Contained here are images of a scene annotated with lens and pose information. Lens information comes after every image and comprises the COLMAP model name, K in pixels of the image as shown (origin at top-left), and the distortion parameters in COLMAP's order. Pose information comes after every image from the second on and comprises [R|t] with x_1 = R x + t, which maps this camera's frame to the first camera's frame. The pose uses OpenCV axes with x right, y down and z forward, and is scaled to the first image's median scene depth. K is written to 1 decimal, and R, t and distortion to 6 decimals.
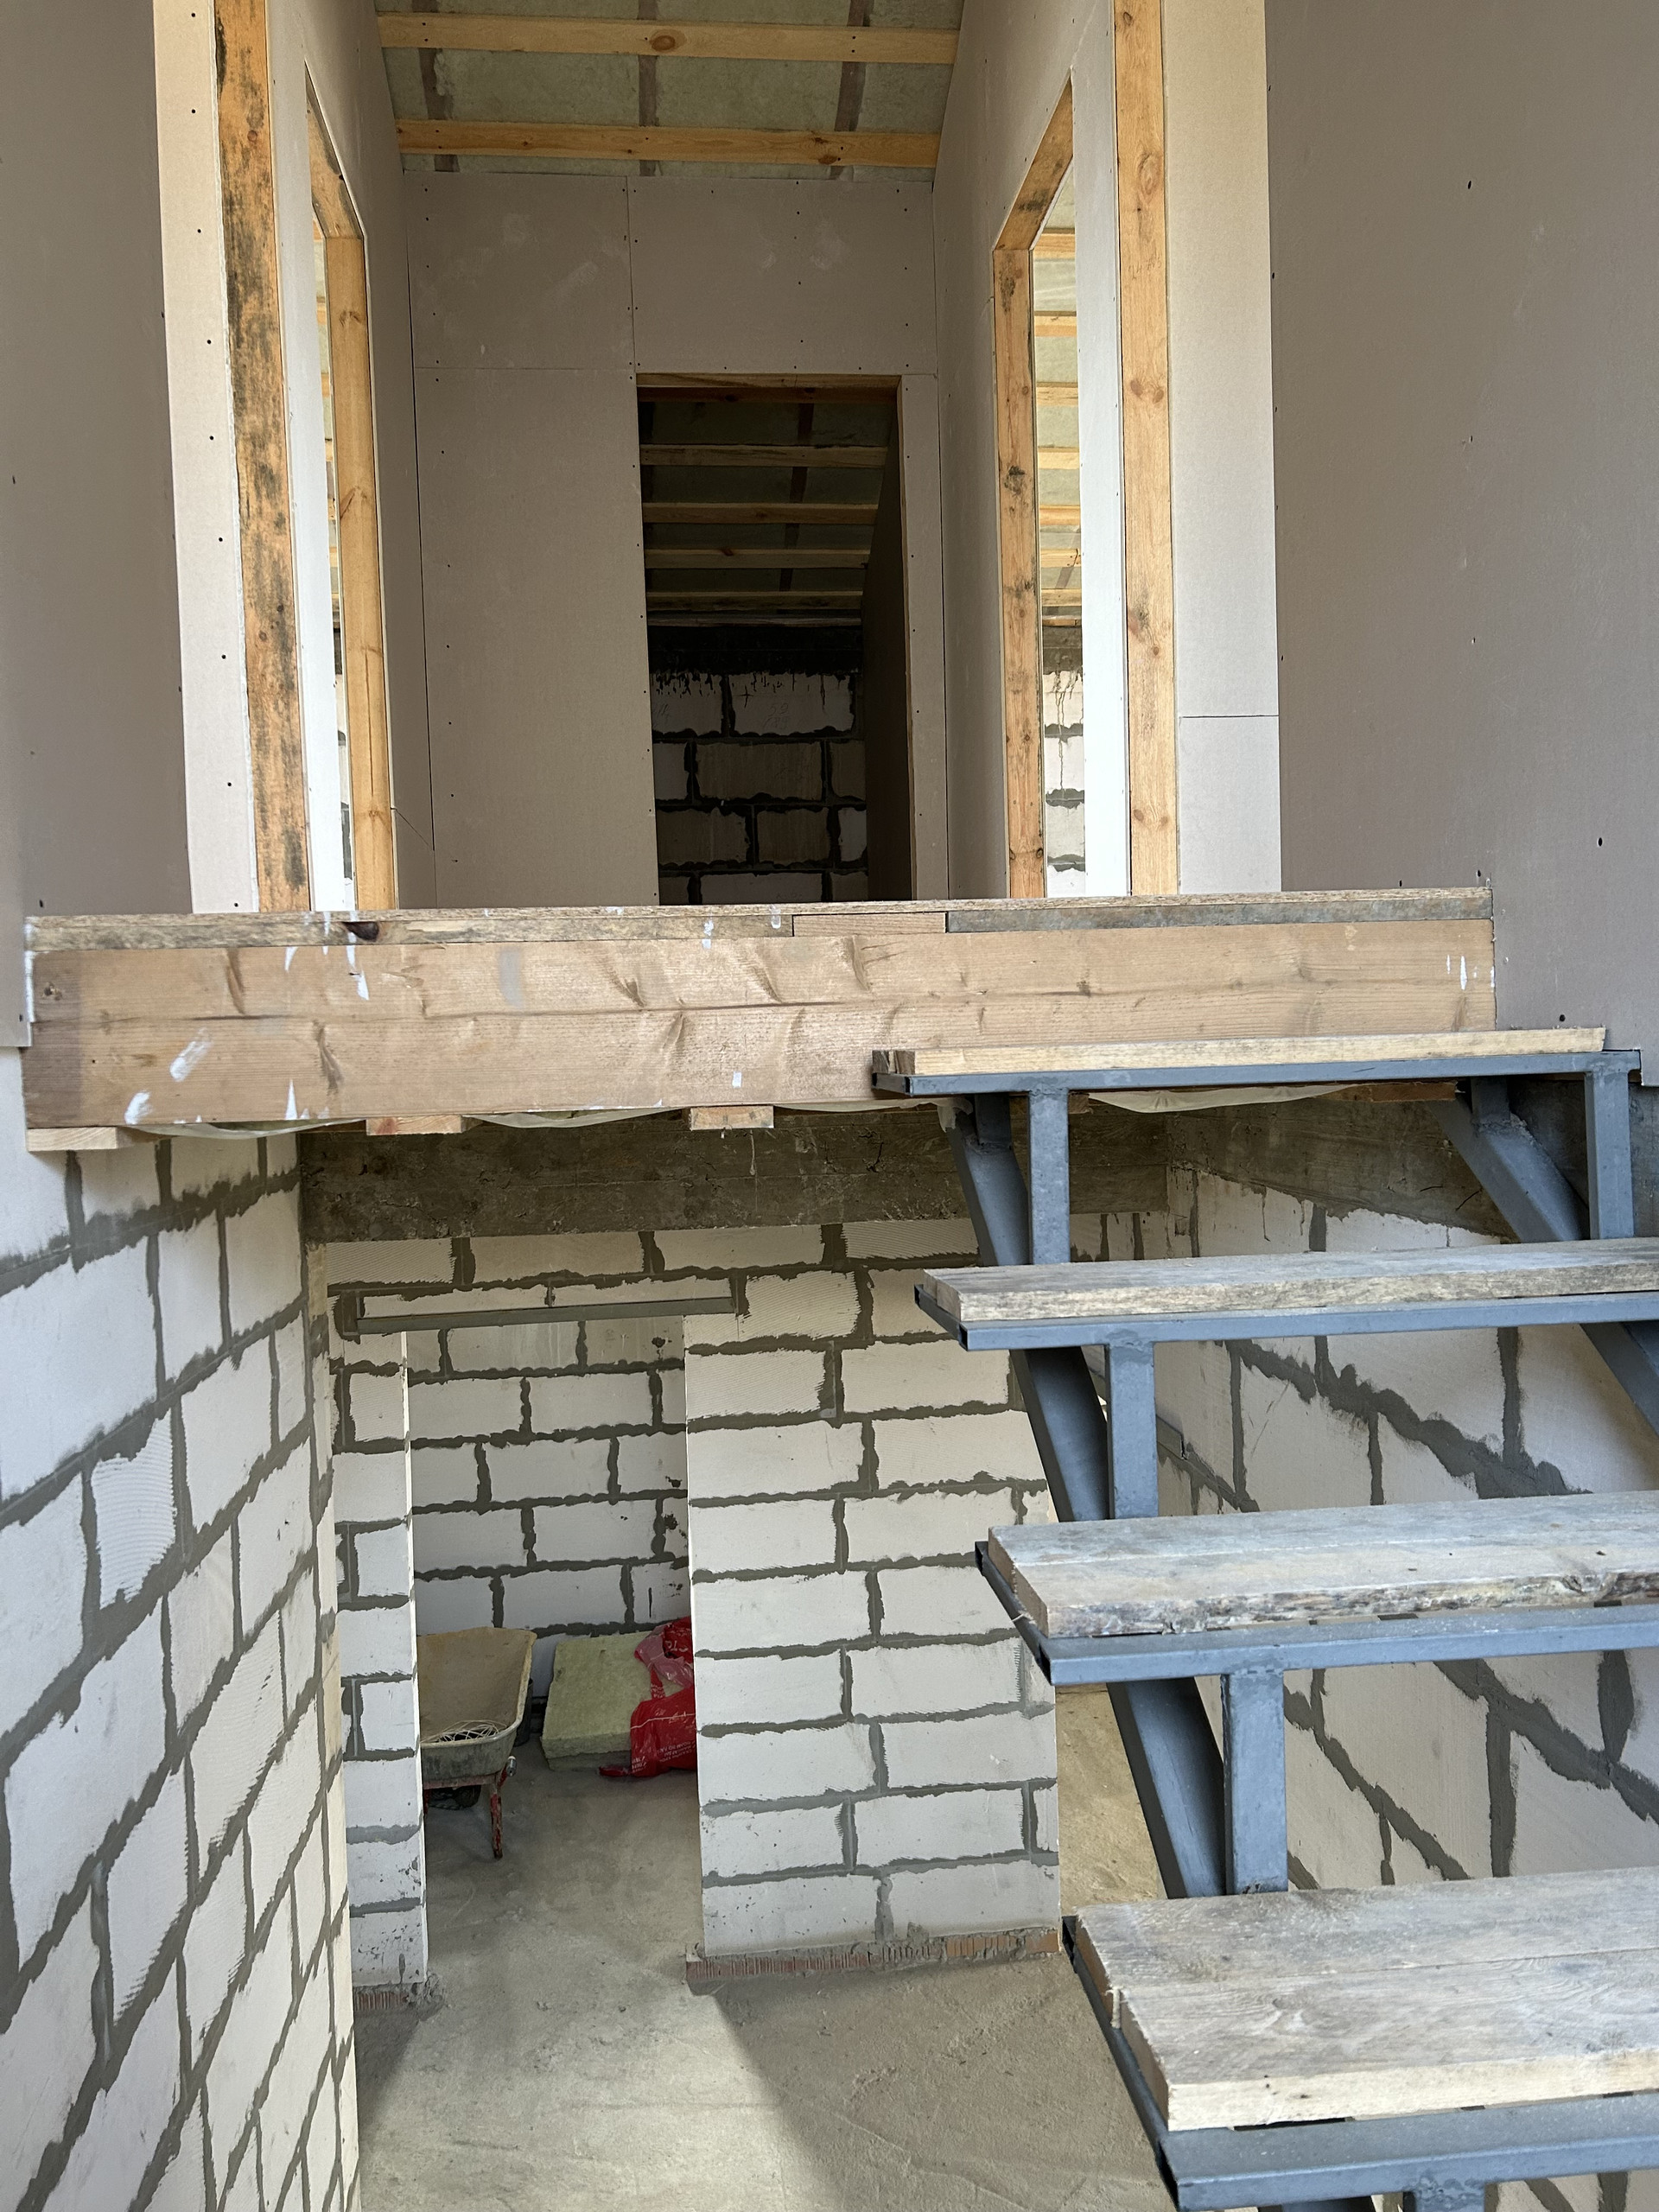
lens RADIAL K [[1661.1, 0, 824.3], [0, 1661.1, 1107.1], [0, 0, 1]] dist [0.059738, -0.066268]
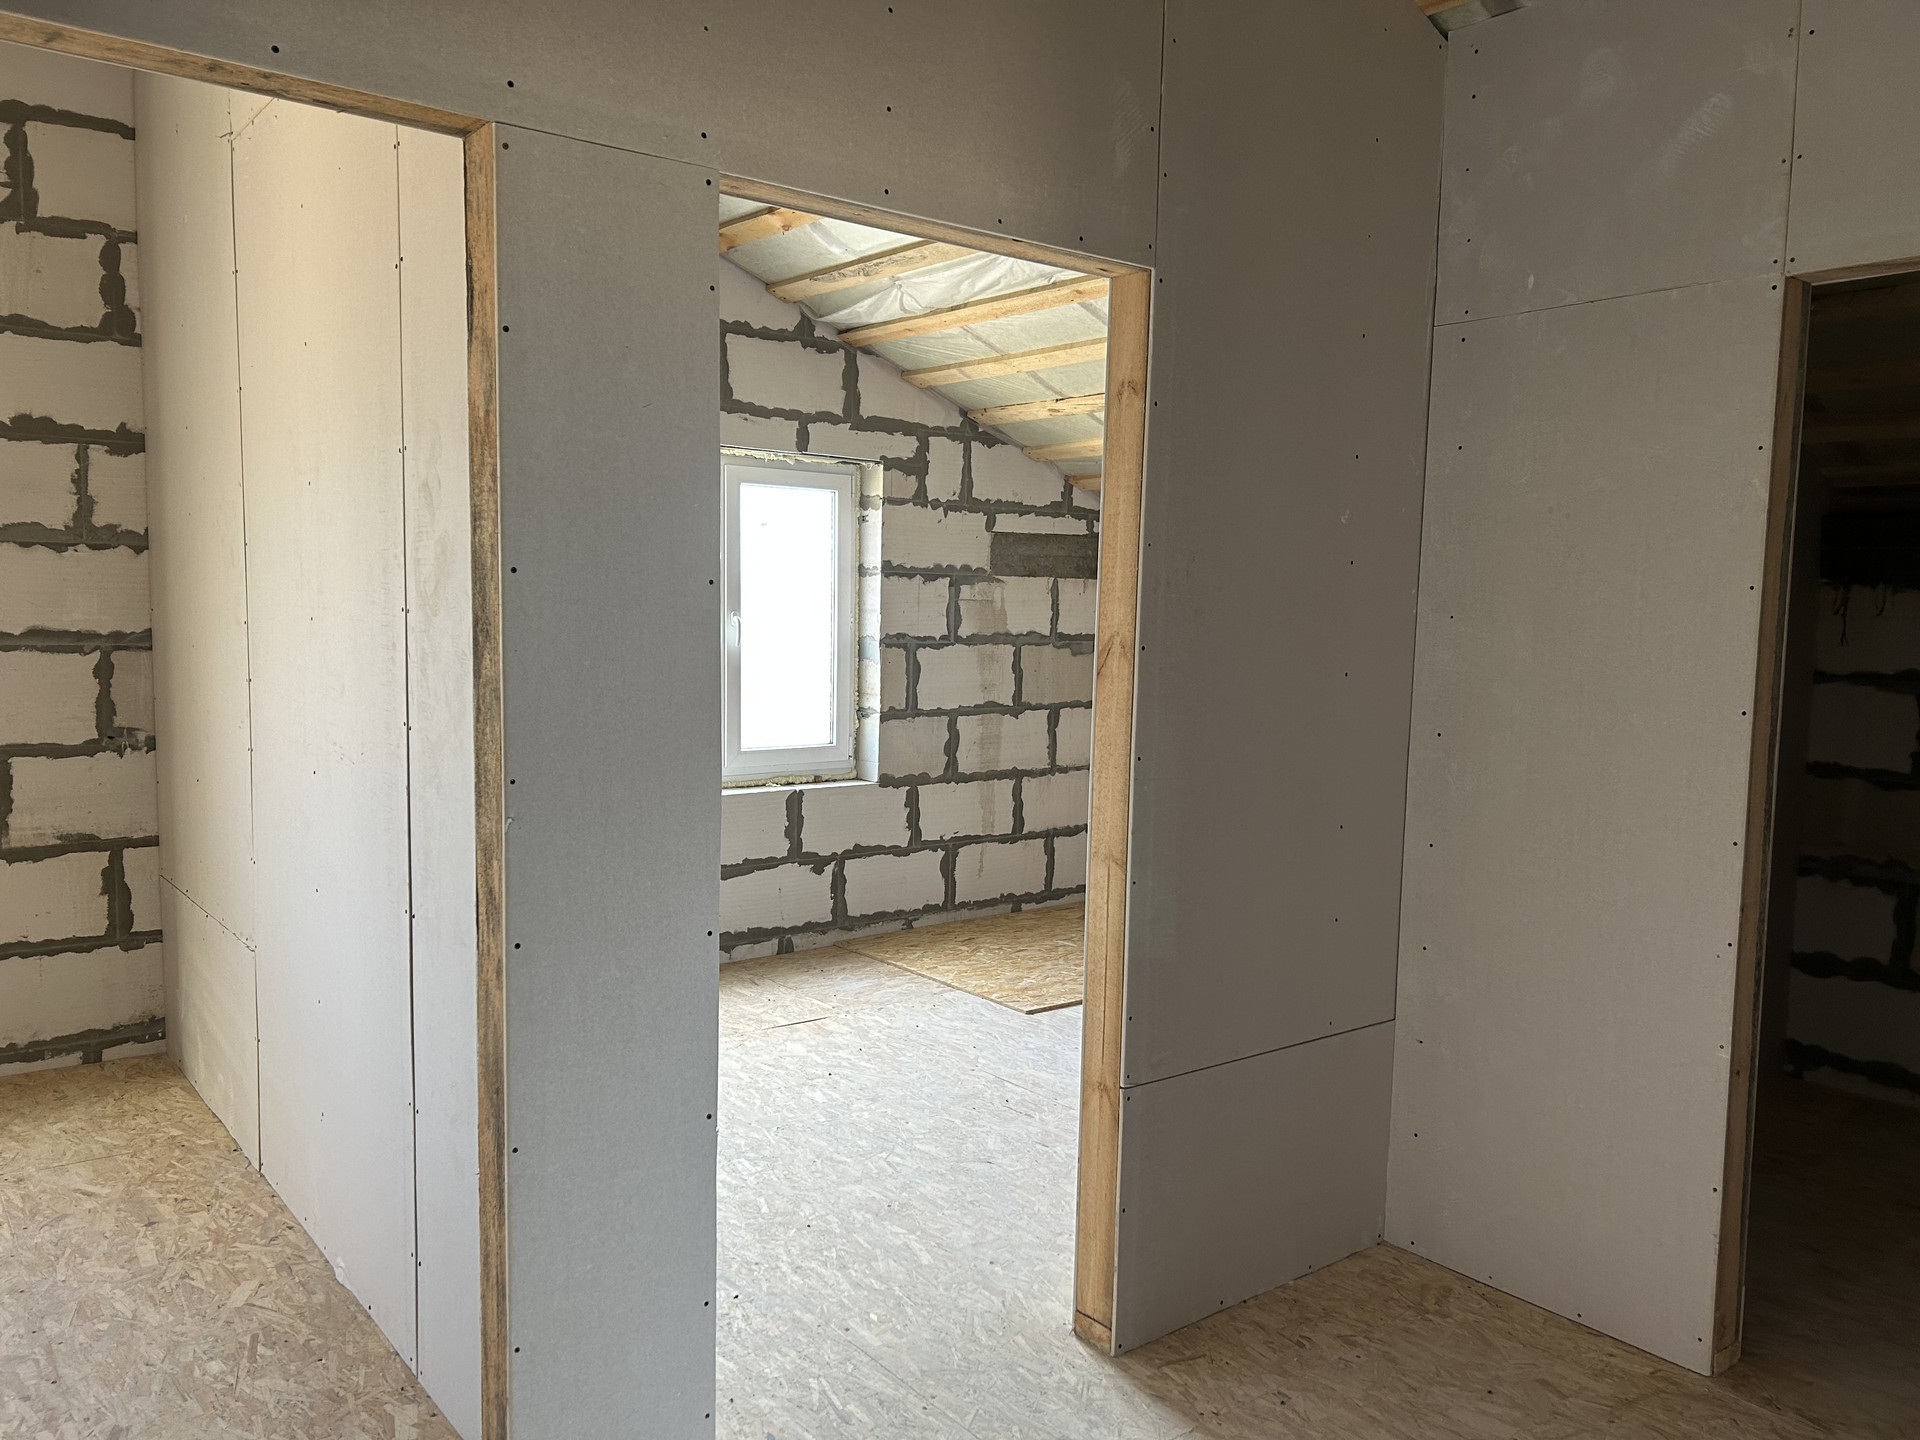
lens RADIAL K [[1441.8, 0, 958.9], [0, 1441.8, 720.9], [0, 0, 1]] dist [0.059738, -0.066268]
pose [[0.533707, 0.116500, -0.837607, 0.193275], [-0.069641, 0.993156, 0.093761, -0.384197], [0.842797, 0.008291, 0.538167, 0.620582]]
